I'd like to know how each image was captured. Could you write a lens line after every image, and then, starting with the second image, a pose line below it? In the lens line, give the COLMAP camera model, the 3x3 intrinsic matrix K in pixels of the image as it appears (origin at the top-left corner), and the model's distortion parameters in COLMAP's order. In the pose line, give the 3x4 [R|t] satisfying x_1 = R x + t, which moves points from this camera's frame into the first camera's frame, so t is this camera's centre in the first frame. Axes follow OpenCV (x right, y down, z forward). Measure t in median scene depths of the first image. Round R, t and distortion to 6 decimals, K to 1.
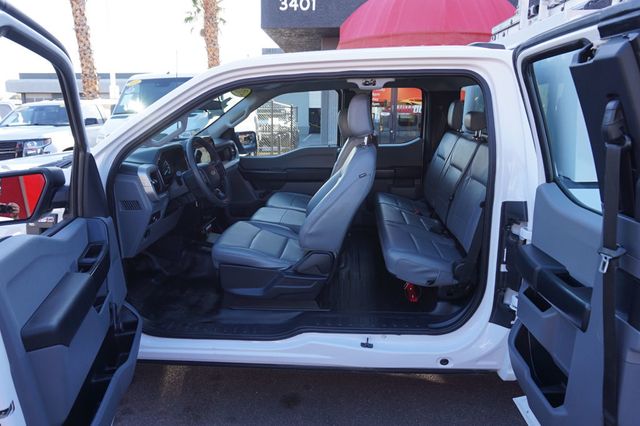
lens RADIAL K [[436.2, 0, 316.9], [0, 436.2, 215.0], [0, 0, 1]] dist [-0.033125, 0.024176]
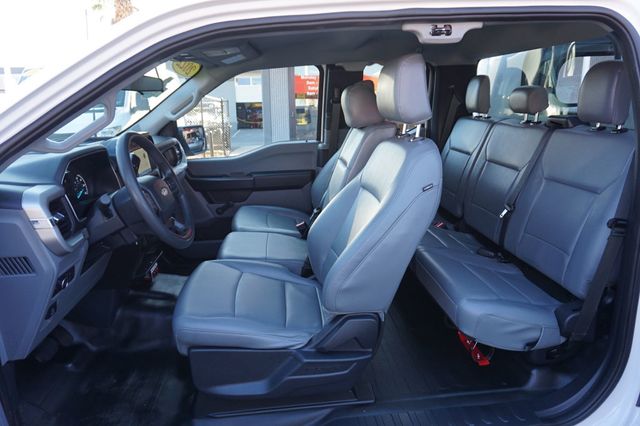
lens RADIAL K [[436.2, 0, 318.1], [0, 436.2, 214.2], [0, 0, 1]] dist [-0.033125, 0.024176]
pose [[0.985099, -0.060956, 0.160824, -0.127149], [0.059392, 0.998129, 0.014516, -0.062149], [-0.161408, -0.004748, 0.986876, 0.373029]]
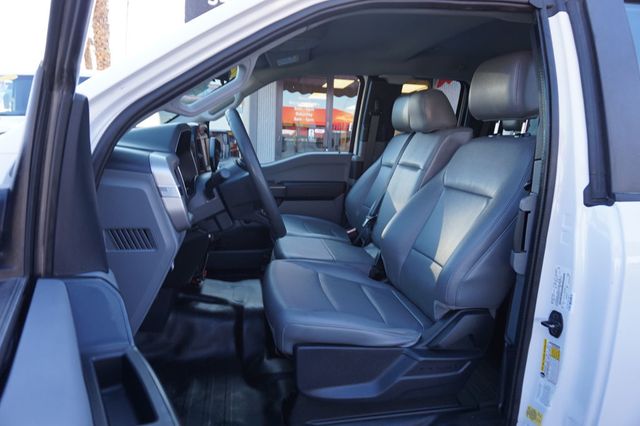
lens RADIAL K [[436.2, 0, 318.5], [0, 436.2, 215.9], [0, 0, 1]] dist [-0.033125, 0.024176]
pose [[0.965007, -0.011072, 0.261992, -0.315303], [0.025996, 0.998226, -0.053567, -0.014700], [-0.260934, 0.058503, 0.963582, 0.445300]]
